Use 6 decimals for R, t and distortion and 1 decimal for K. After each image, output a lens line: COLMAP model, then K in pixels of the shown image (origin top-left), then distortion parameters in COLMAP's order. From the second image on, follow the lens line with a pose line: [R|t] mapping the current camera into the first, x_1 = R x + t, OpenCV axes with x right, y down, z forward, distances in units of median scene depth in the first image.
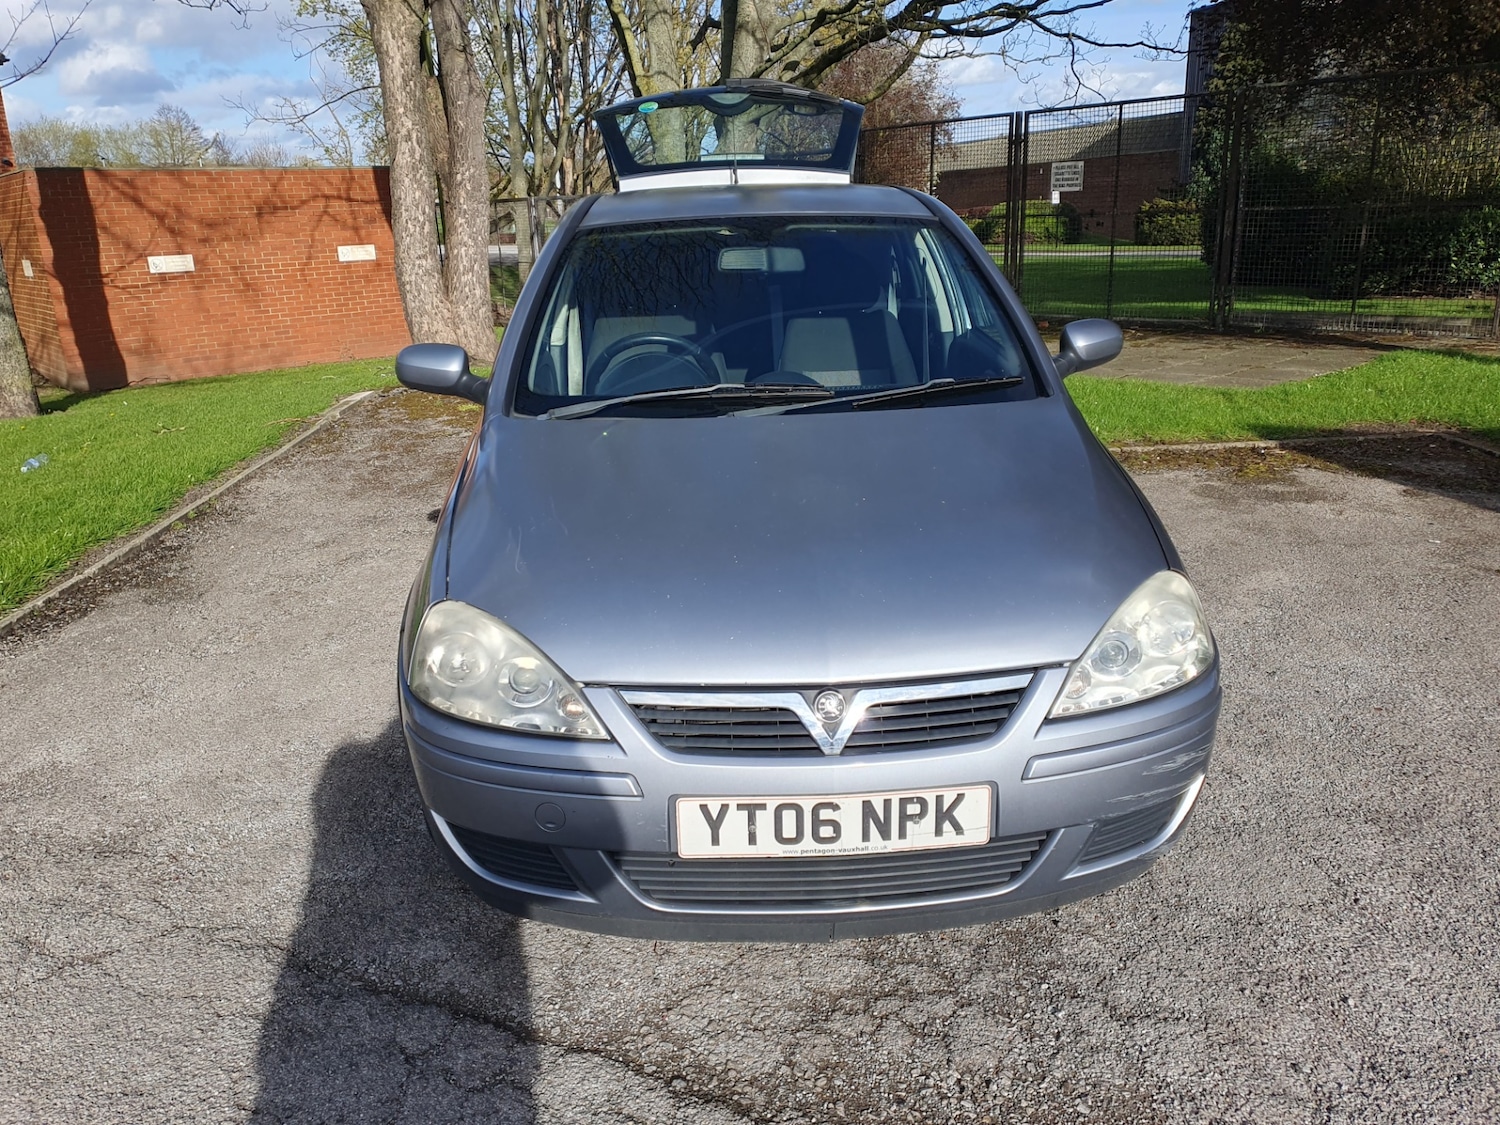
lens RADIAL K [[1176.6, 0, 760.0], [0, 1176.6, 570.2], [0, 0, 1]] dist [0.042615, -0.047233]
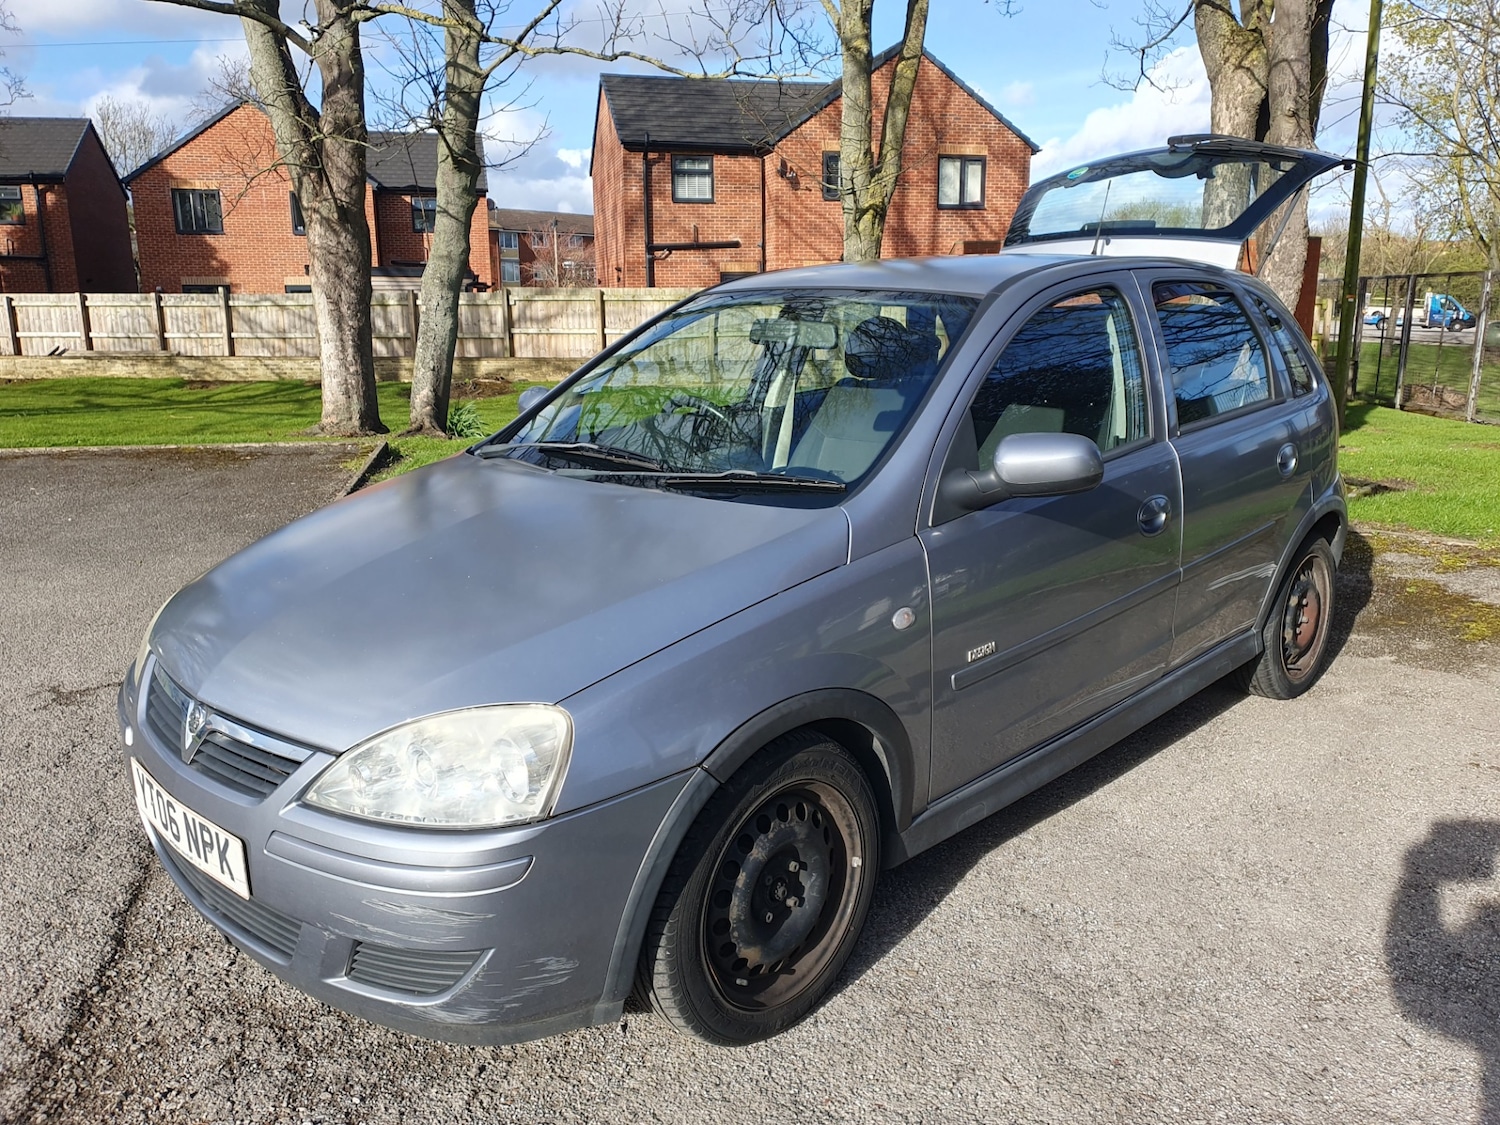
lens RADIAL K [[1176.6, 0, 760.0], [0, 1176.6, 570.2], [0, 0, 1]] dist [0.042615, -0.047233]
pose [[0.667908, 0.187103, -0.720341, 0.943811], [-0.227934, 0.972799, 0.041334, -0.147872], [0.708481, 0.136583, 0.692387, 0.473081]]
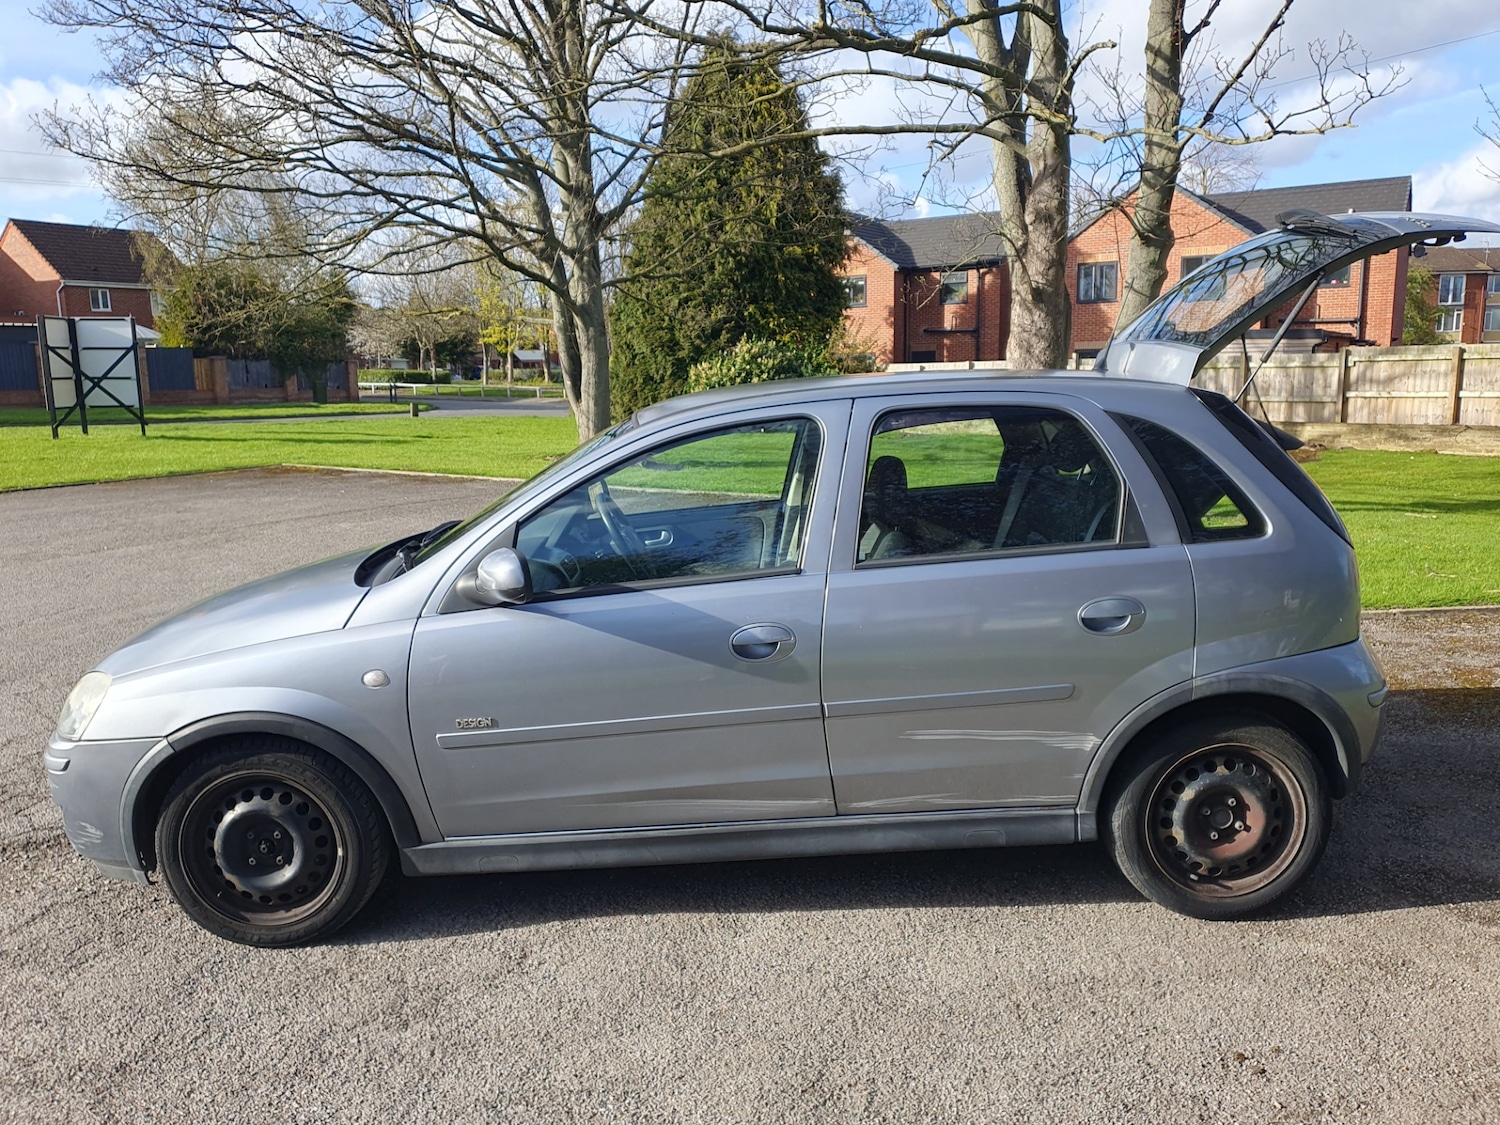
lens RADIAL K [[1178.1, 0, 748.2], [0, 1178.1, 595.8], [0, 0, 1]] dist [-0.005678, 0.033688]
pose [[-0.070503, 0.216284, -0.973782, 1.508651], [-0.267170, 0.936450, 0.227335, -0.567619], [0.961067, 0.276194, -0.008238, 1.582878]]
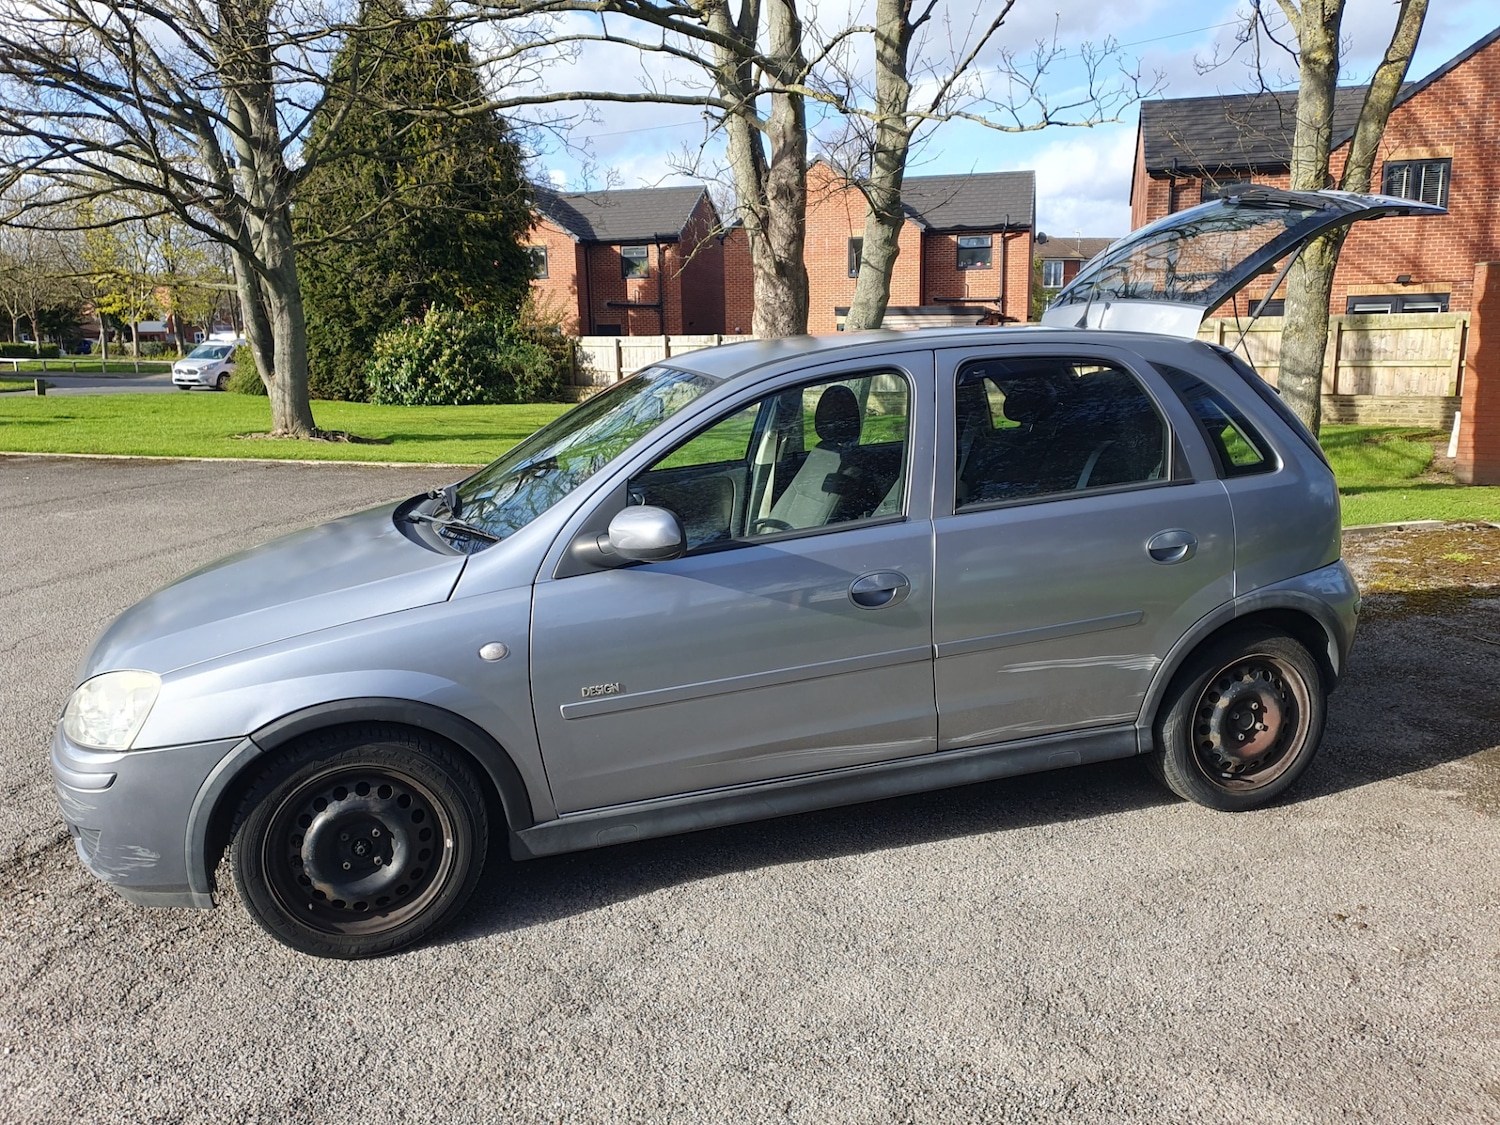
lens RADIAL K [[1174.7, 0, 751.5], [0, 1174.7, 591.3], [0, 0, 1]] dist [0.009250, 0.009000]
pose [[0.223987, 0.227630, -0.947636, 1.482449], [-0.270688, 0.948615, 0.163885, -0.412519], [0.936247, 0.219806, 0.274094, 1.127334]]
